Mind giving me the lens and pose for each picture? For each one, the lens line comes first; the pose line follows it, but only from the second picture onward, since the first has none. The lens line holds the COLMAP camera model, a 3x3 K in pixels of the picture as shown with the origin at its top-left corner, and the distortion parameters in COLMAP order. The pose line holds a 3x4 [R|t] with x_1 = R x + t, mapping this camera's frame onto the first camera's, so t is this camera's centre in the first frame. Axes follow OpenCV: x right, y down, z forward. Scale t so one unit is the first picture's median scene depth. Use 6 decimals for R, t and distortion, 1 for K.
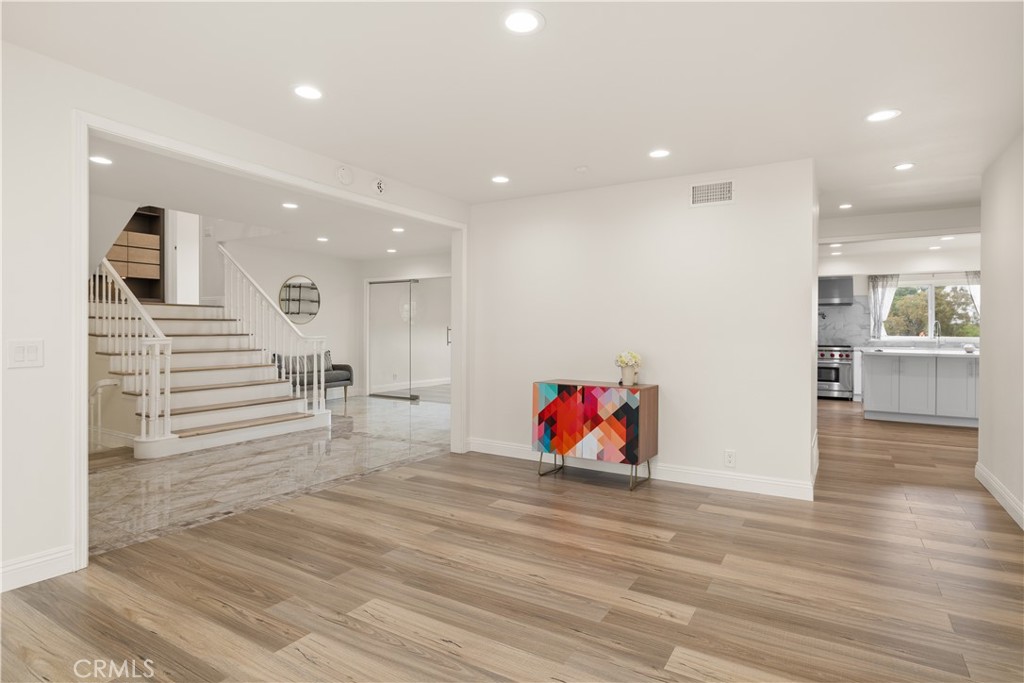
lens RADIAL K [[547.3, 0, 512.0], [0, 547.3, 341.5], [0, 0, 1]] dist [0.001138, -0.000020]
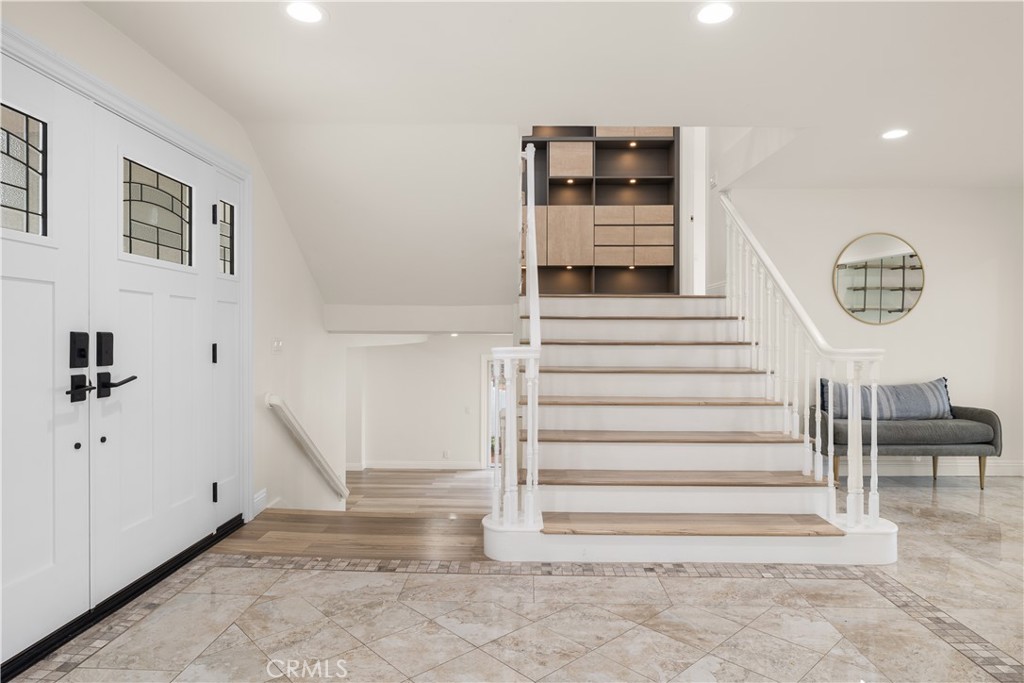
lens RADIAL K [[591.7, 0, 512.0], [0, 591.7, 341.5], [0, 0, 1]] dist [-0.005806, -0.000833]
pose [[0.498849, 0.008797, -0.866644, -0.079583], [-0.022183, 0.999750, -0.002621, -0.007513], [0.866405, 0.020532, 0.498920, 0.468736]]
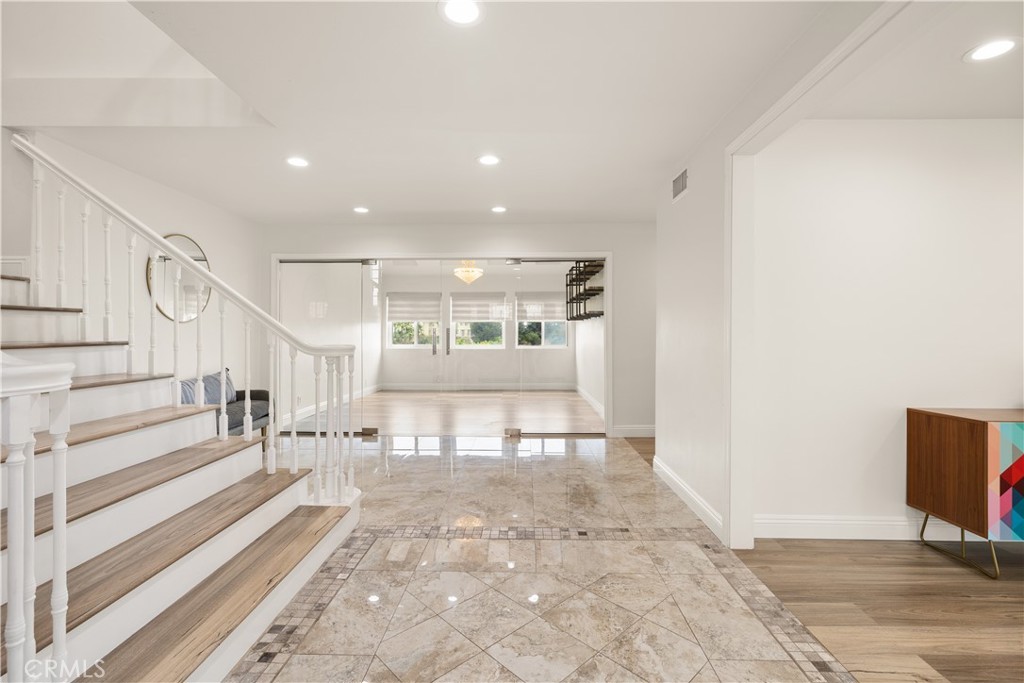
lens RADIAL K [[466.0, 0, 512.0], [0, 466.0, 341.5], [0, 0, 1]] dist [0.000466, -0.000076]
pose [[0.869408, -0.012110, 0.493947, -0.377903], [0.014583, 0.999893, -0.001154, -0.008651], [-0.493880, 0.008207, 0.869491, 0.492647]]
